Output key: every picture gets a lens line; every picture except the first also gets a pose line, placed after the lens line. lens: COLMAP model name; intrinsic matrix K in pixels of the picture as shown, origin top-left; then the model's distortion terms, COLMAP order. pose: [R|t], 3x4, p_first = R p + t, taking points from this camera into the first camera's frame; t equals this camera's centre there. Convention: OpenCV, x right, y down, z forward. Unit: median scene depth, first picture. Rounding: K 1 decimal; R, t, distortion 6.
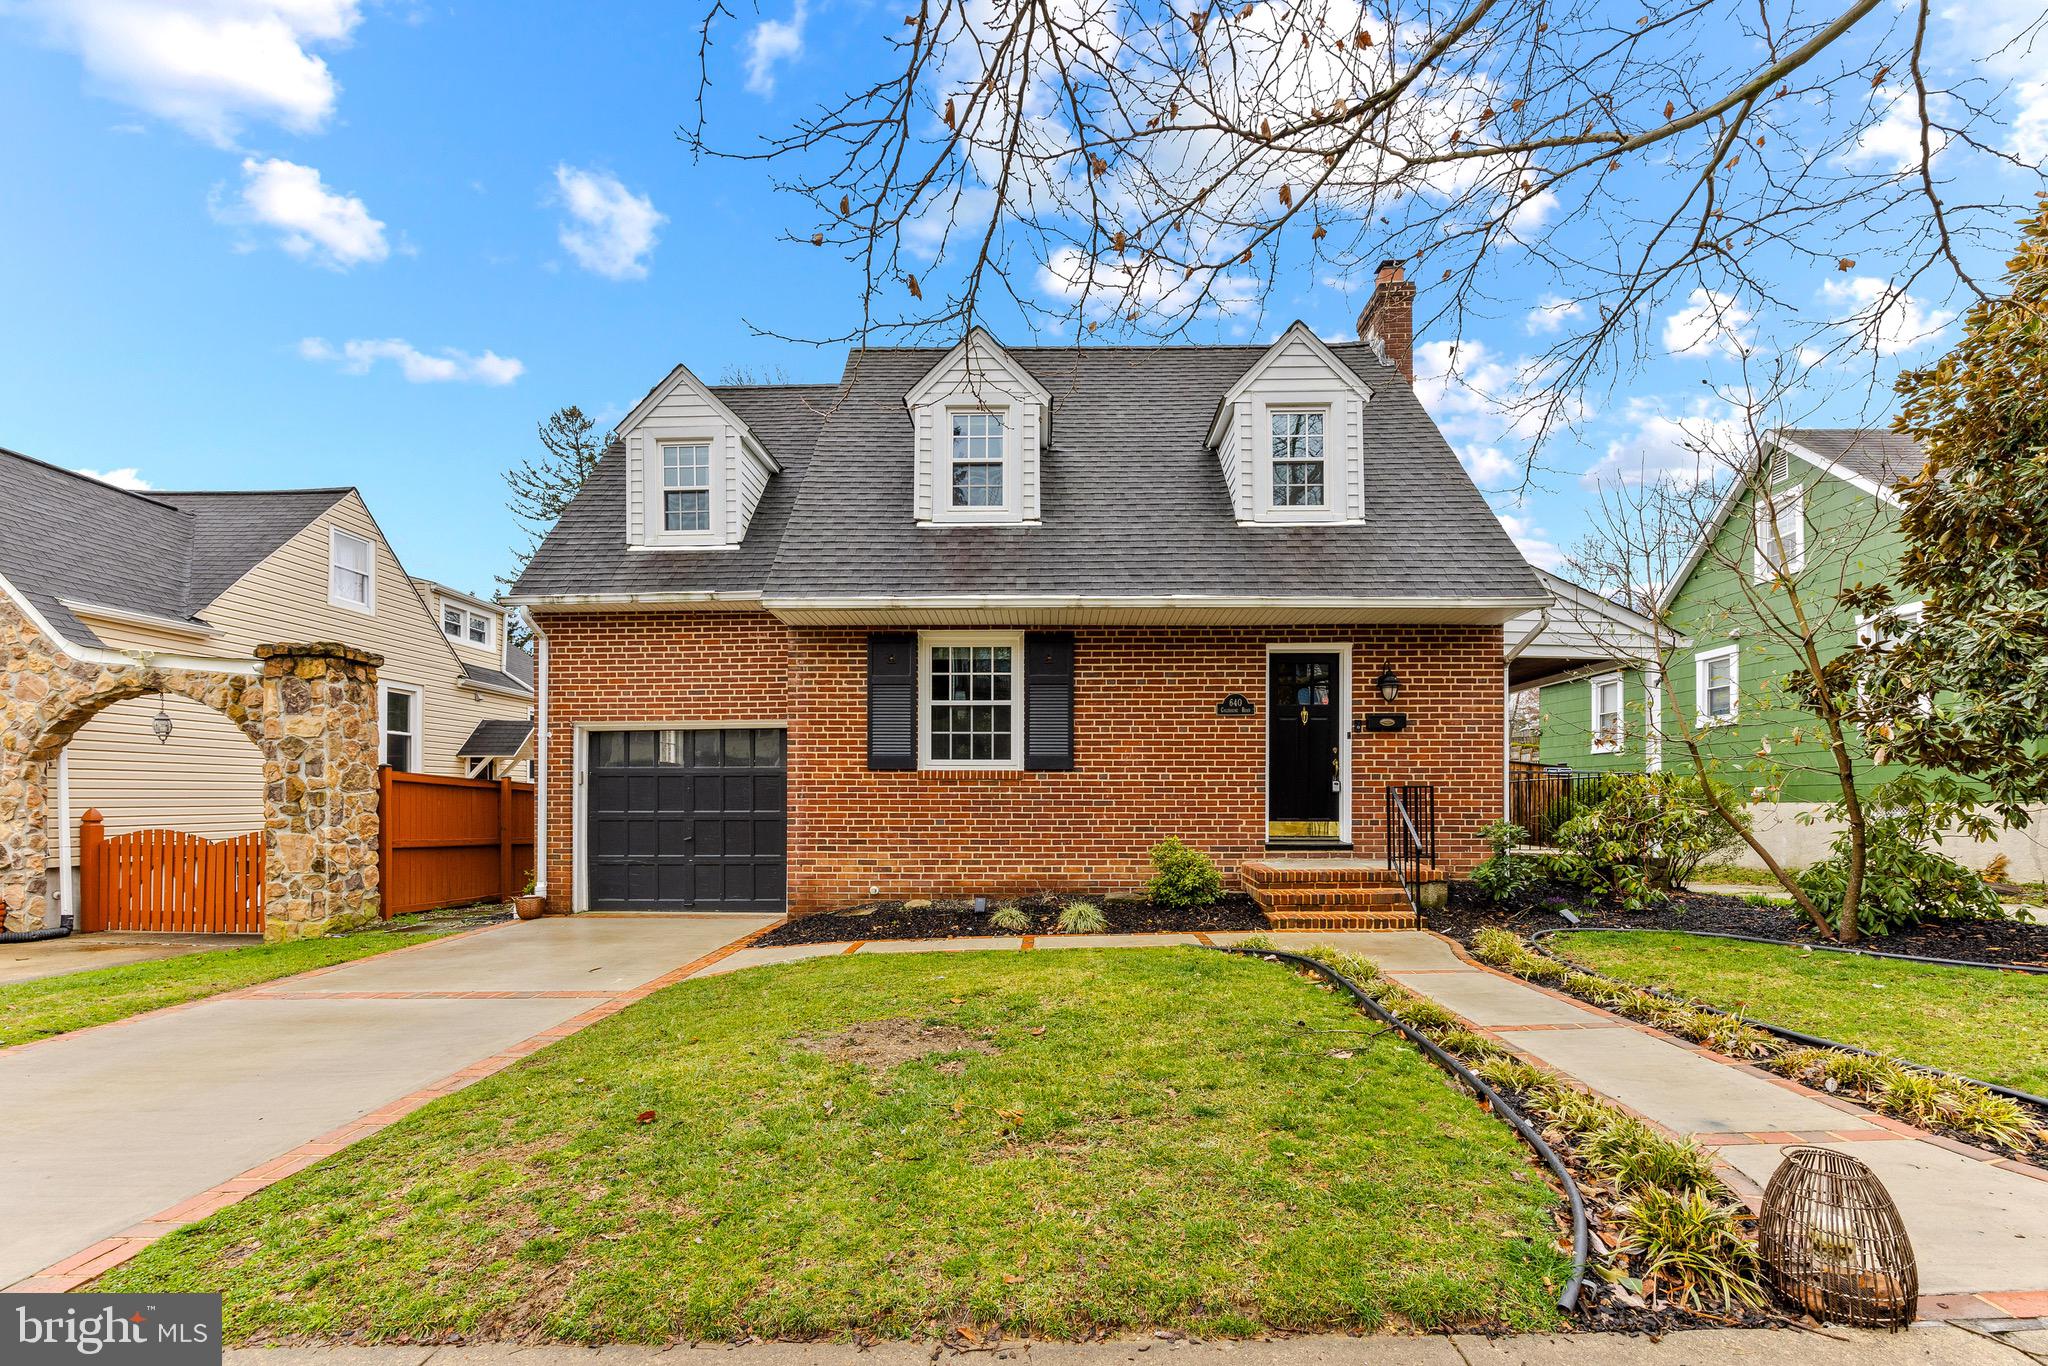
lens RADIAL K [[810.6, 0, 1026.8], [0, 810.6, 802.9], [0, 0, 1]] dist [-0.004161, 0.000040]
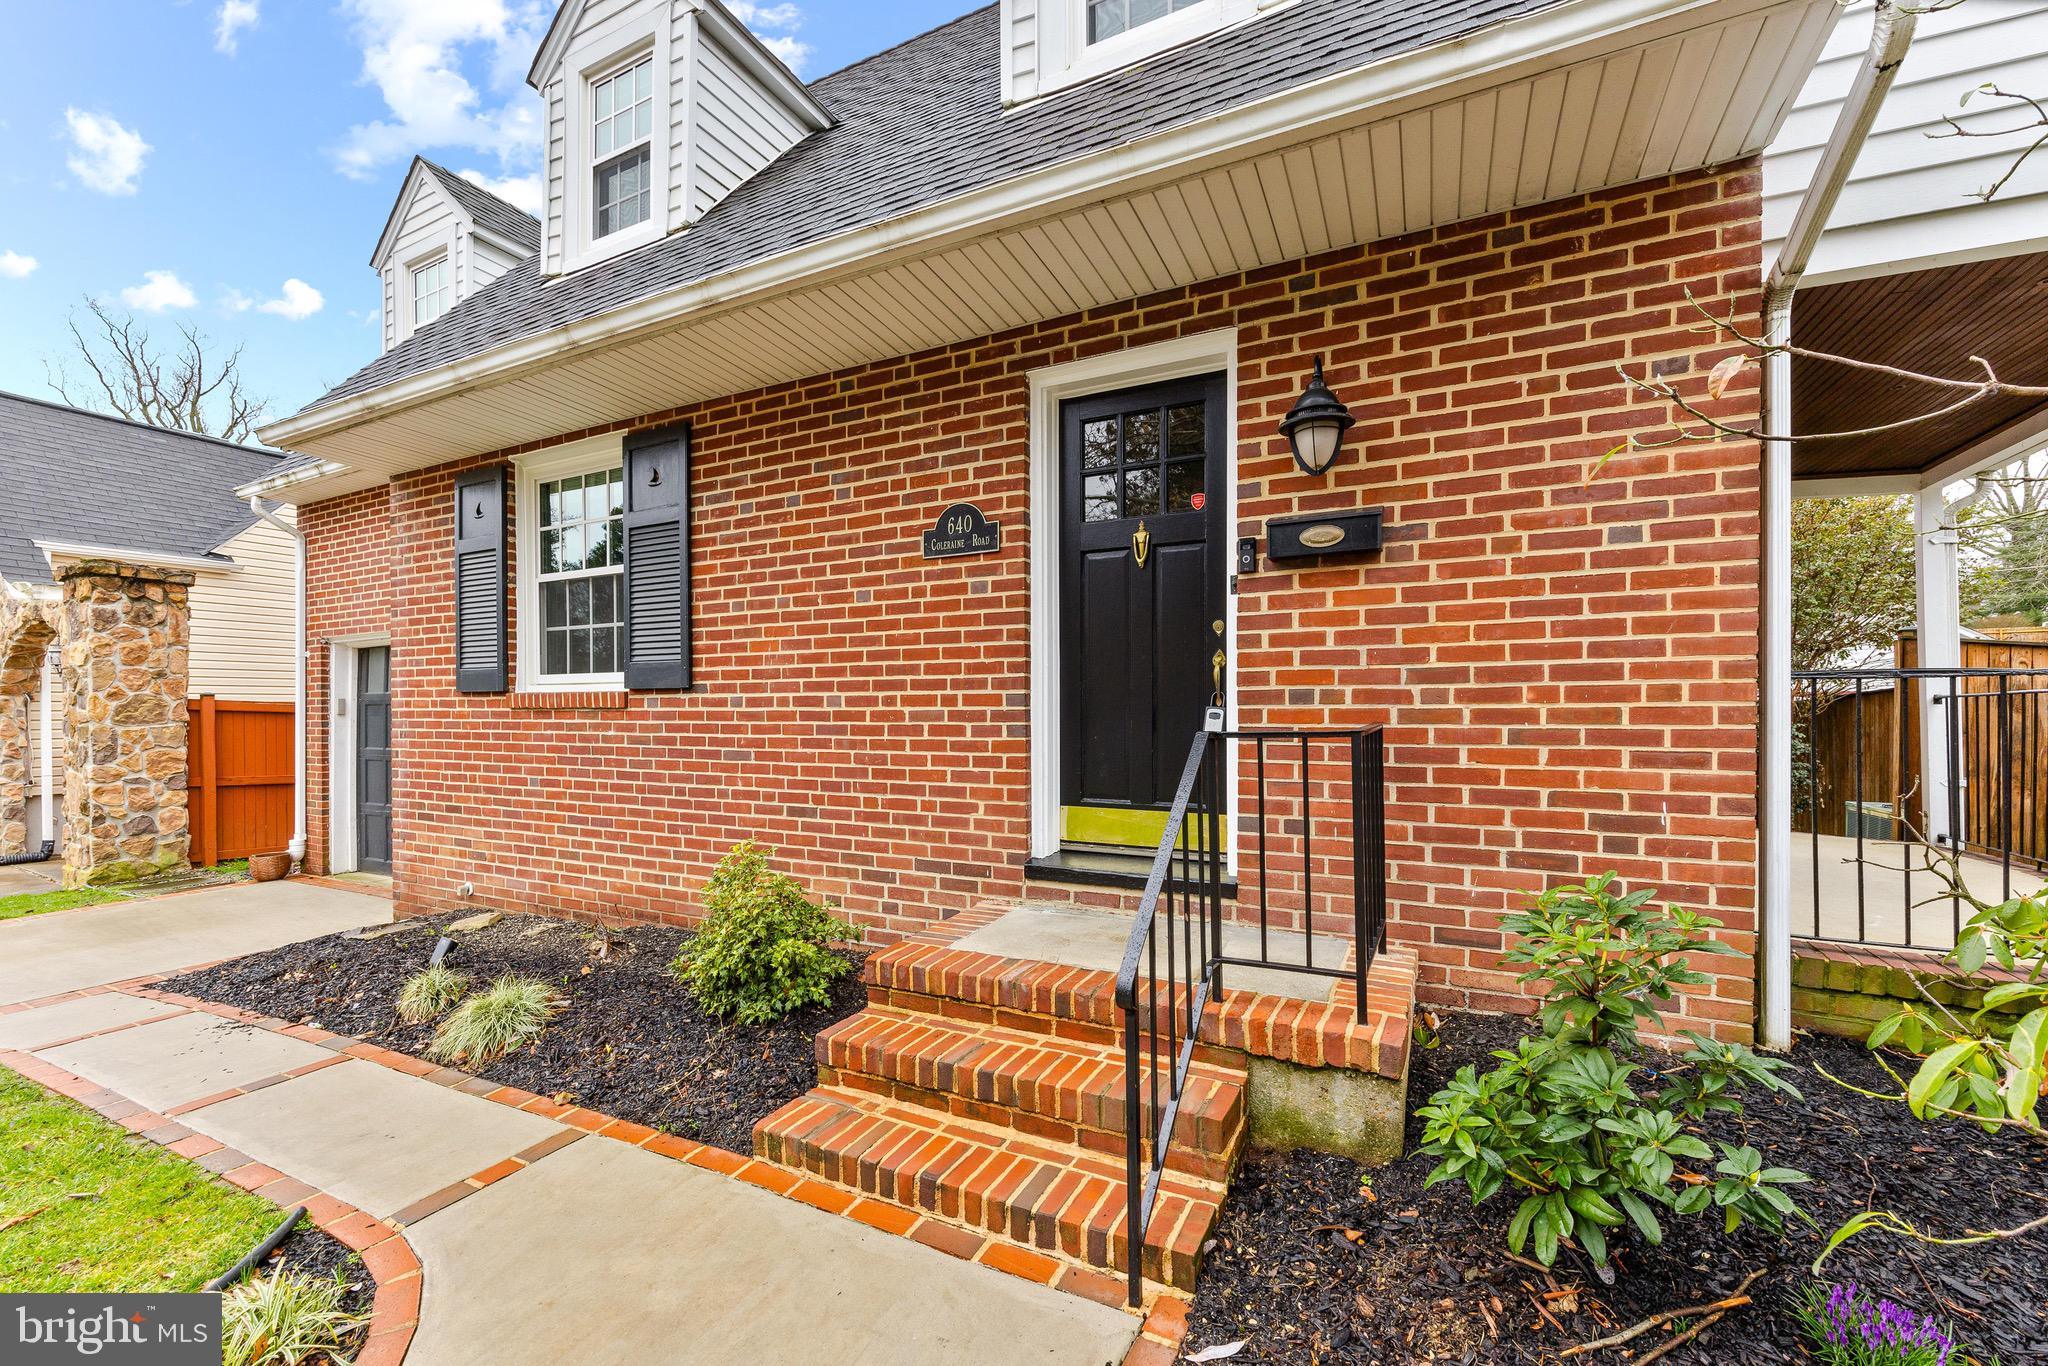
lens RADIAL K [[810.6, 0, 1039.1], [0, 810.6, 722.1], [0, 0, 1]] dist [-0.004161, 0.000040]
pose [[0.911796, 0.001664, -0.410640, 0.457550], [0.003866, 0.999913, 0.012635, -0.025369], [0.410625, -0.013108, 0.911710, 0.613739]]
